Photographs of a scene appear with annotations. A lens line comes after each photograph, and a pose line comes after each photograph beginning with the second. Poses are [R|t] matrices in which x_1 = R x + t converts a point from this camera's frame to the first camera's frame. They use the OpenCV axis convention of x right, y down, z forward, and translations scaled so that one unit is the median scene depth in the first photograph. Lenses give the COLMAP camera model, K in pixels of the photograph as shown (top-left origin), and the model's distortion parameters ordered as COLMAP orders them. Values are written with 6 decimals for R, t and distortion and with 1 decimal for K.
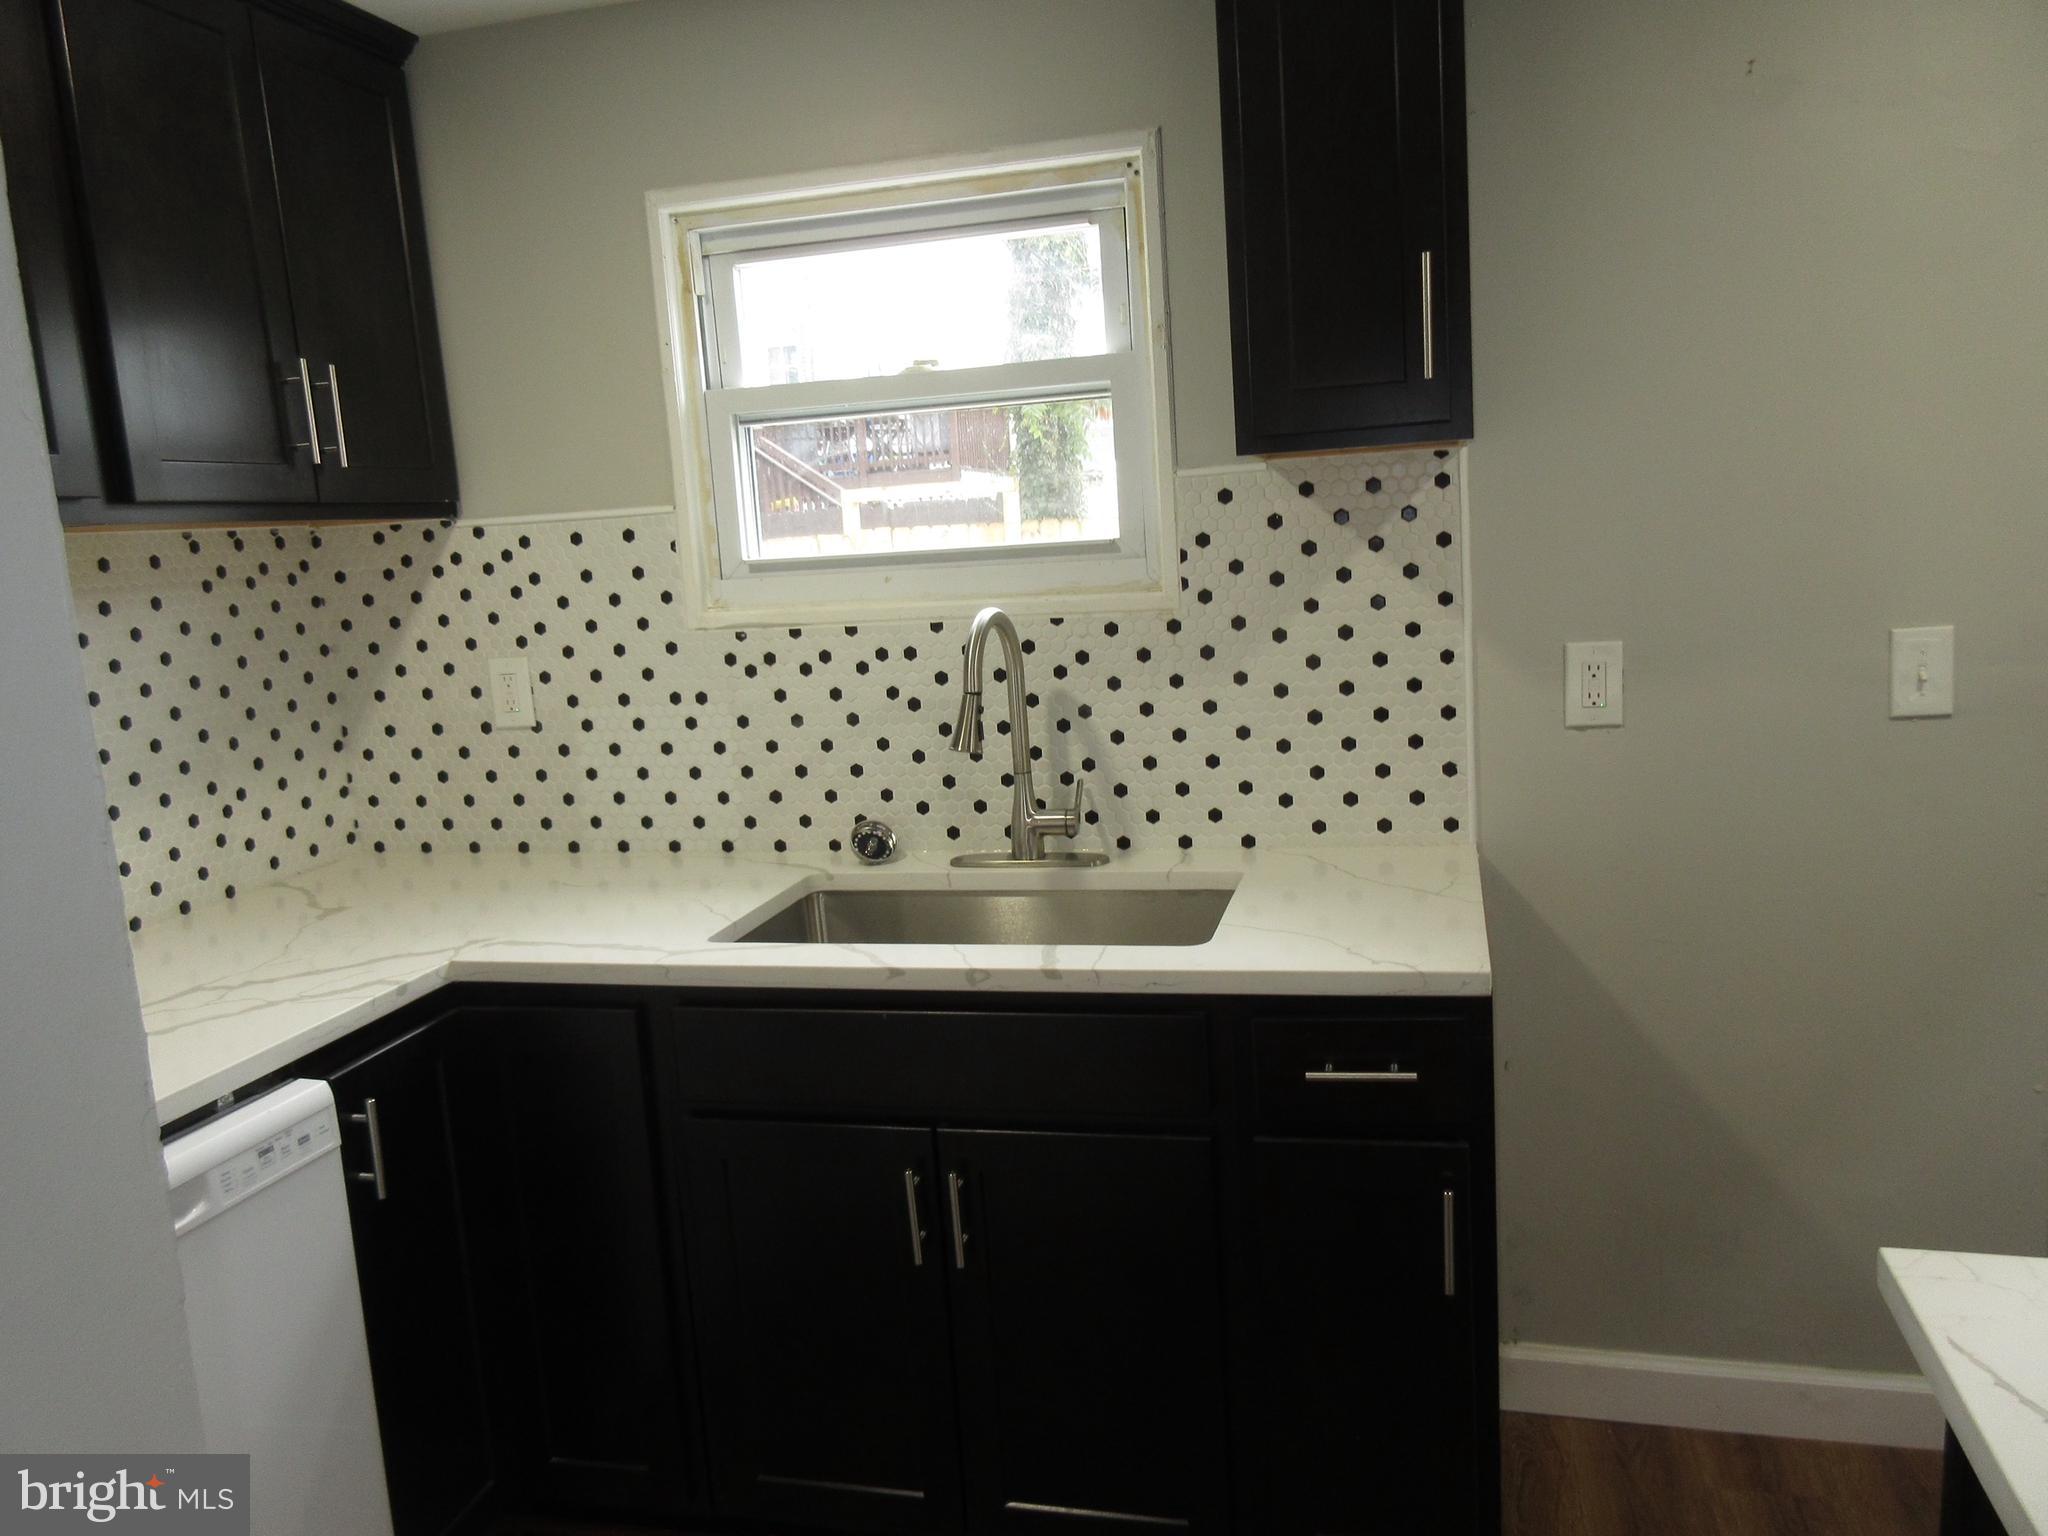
lens RADIAL K [[1541.4, 0, 1019.5], [0, 1541.4, 769.8], [0, 0, 1]] dist [0.004702, -0.005760]
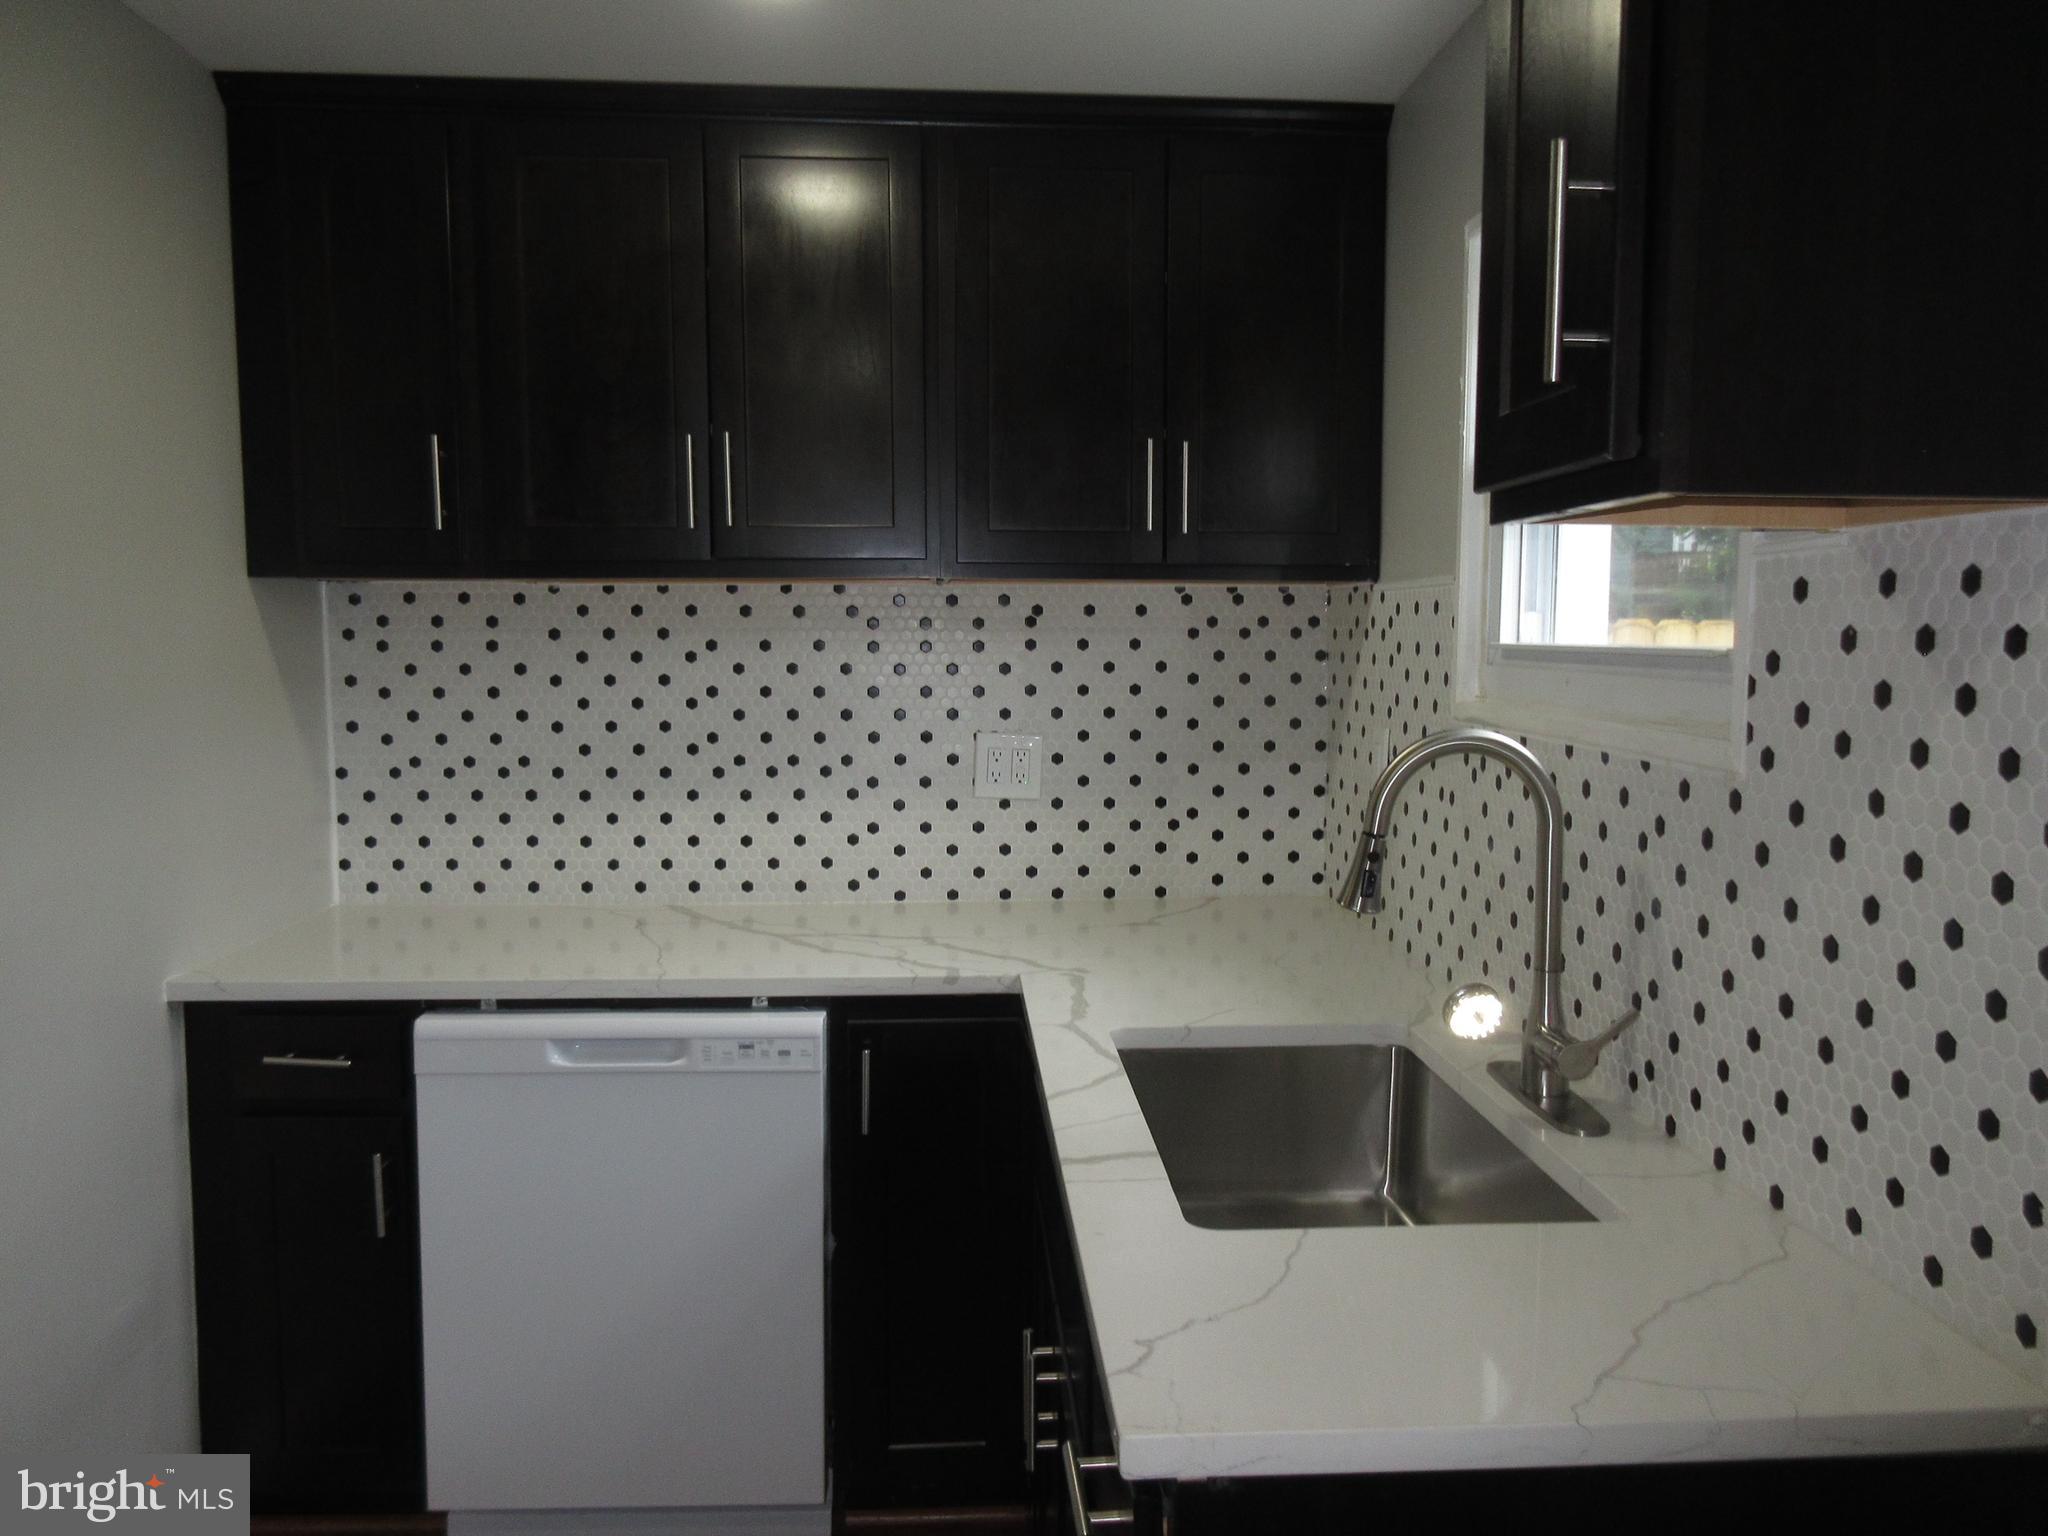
lens RADIAL K [[1541.4, 0, 1019.7], [0, 1541.4, 765.6], [0, 0, 1]] dist [0.004702, -0.005760]
pose [[0.300530, 0.145604, -0.942593, 0.567895], [-0.172181, 0.980324, 0.096535, -0.113906], [0.938102, 0.133284, 0.319686, 0.530582]]
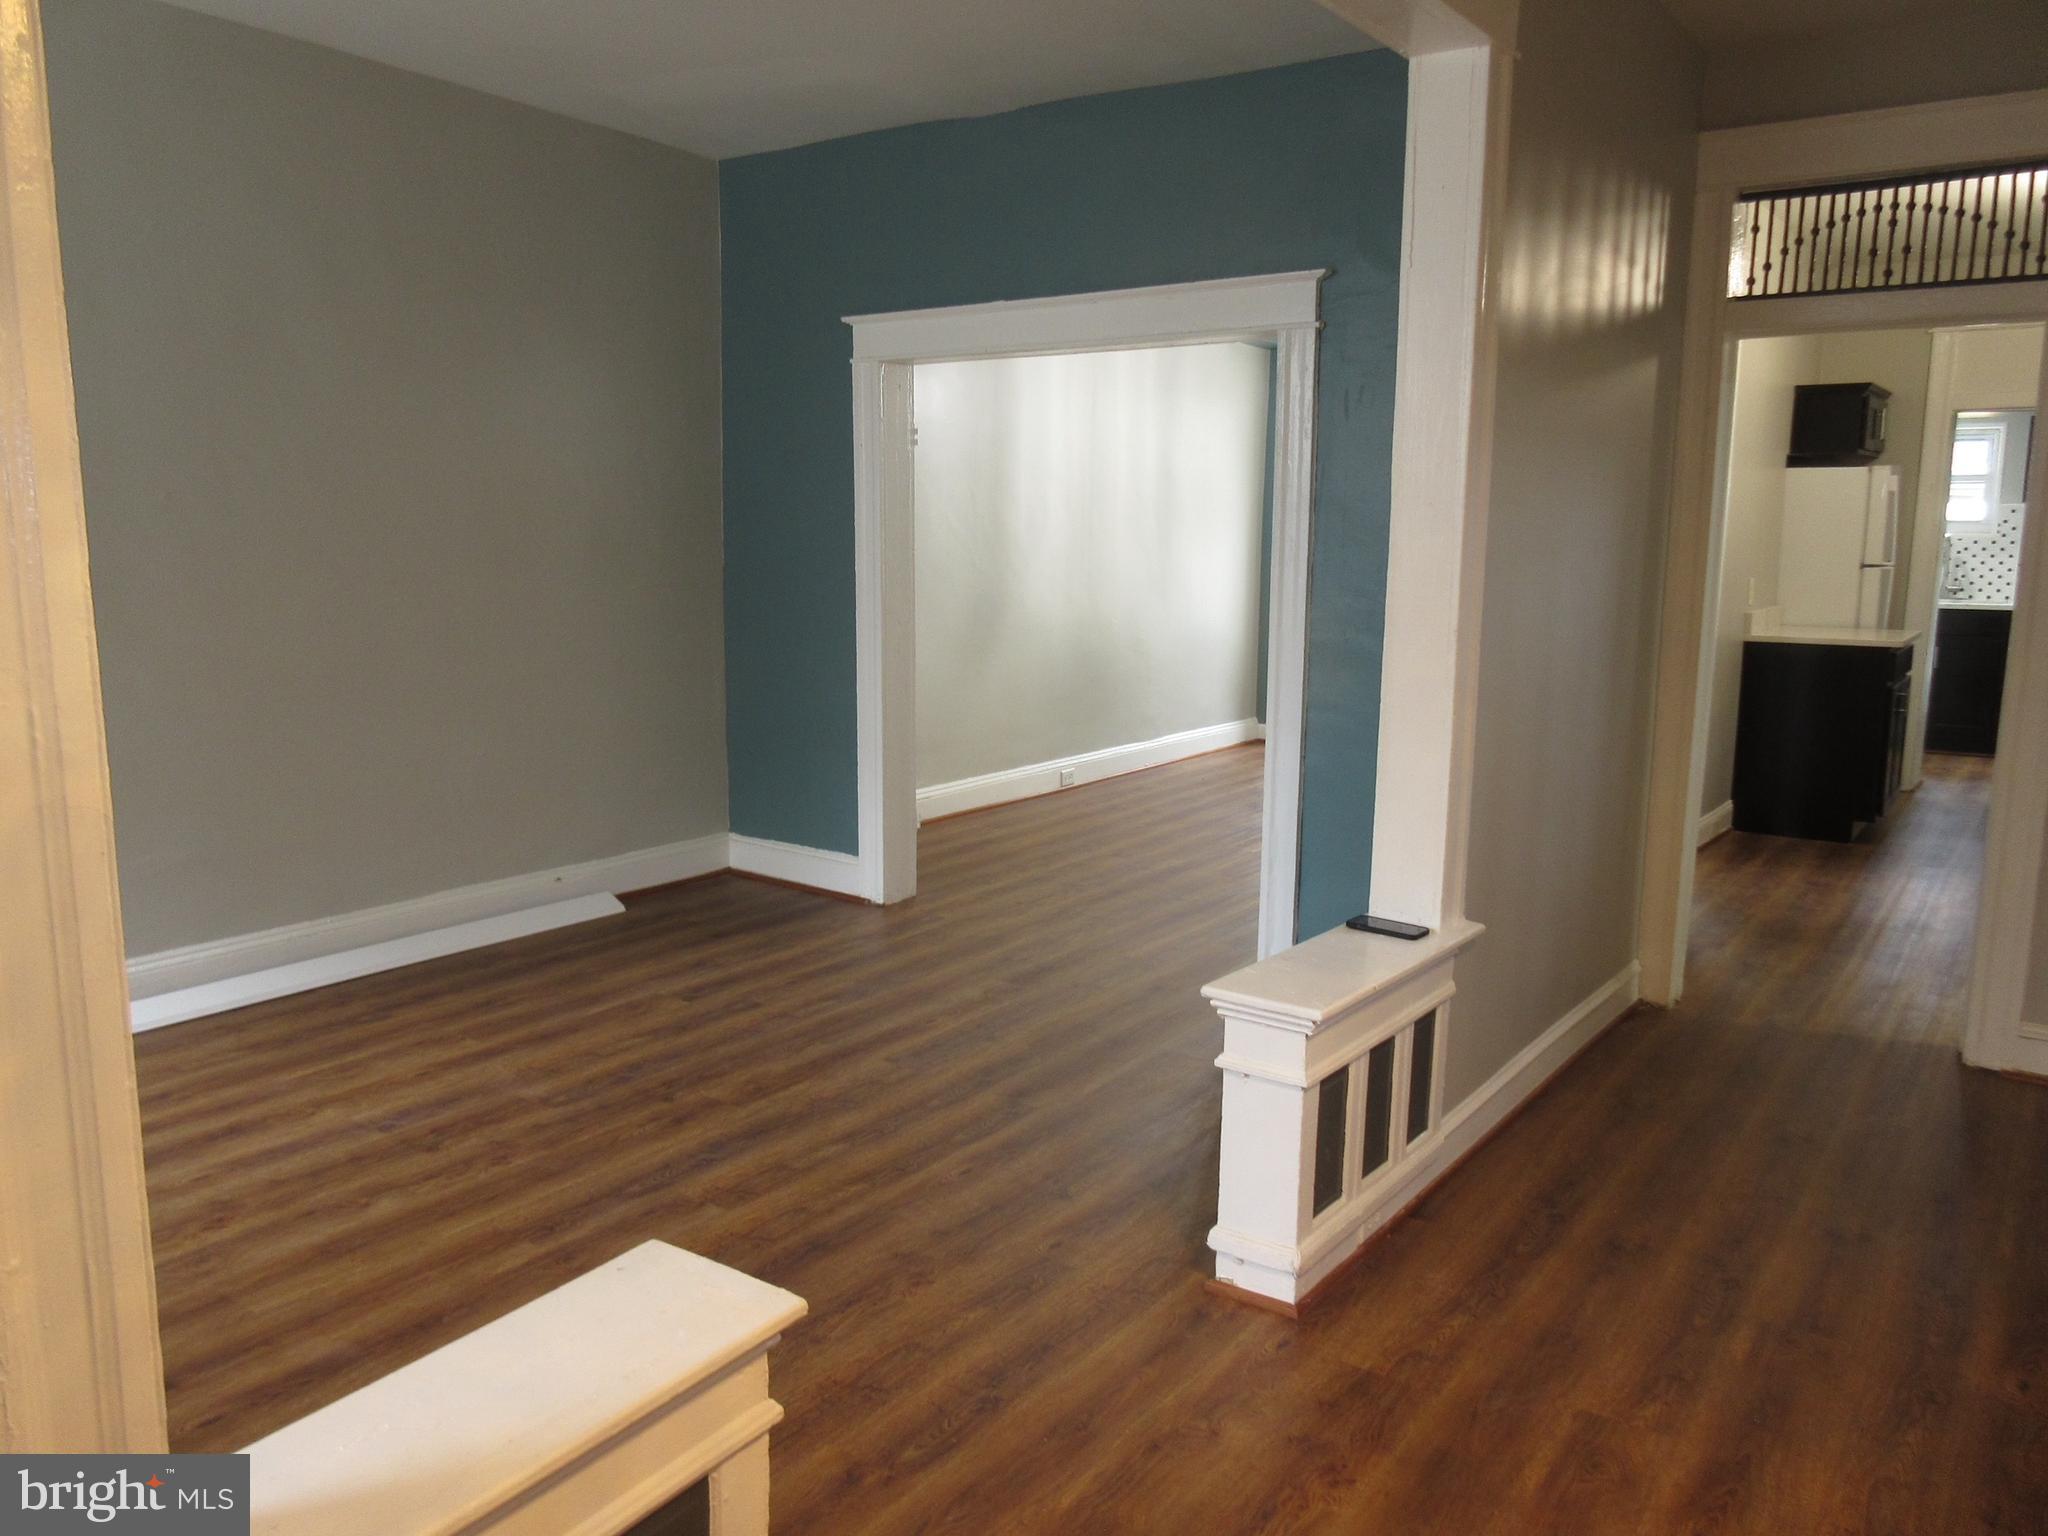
lens RADIAL K [[1541.4, 0, 1025.1], [0, 1541.4, 771.5], [0, 0, 1]] dist [0.004702, -0.005760]
pose [[0.929185, 0.123927, -0.348220, -0.762169], [-0.120529, 0.992210, 0.031497, 0.668663], [0.349411, 0.012704, 0.936884, -3.600982]]
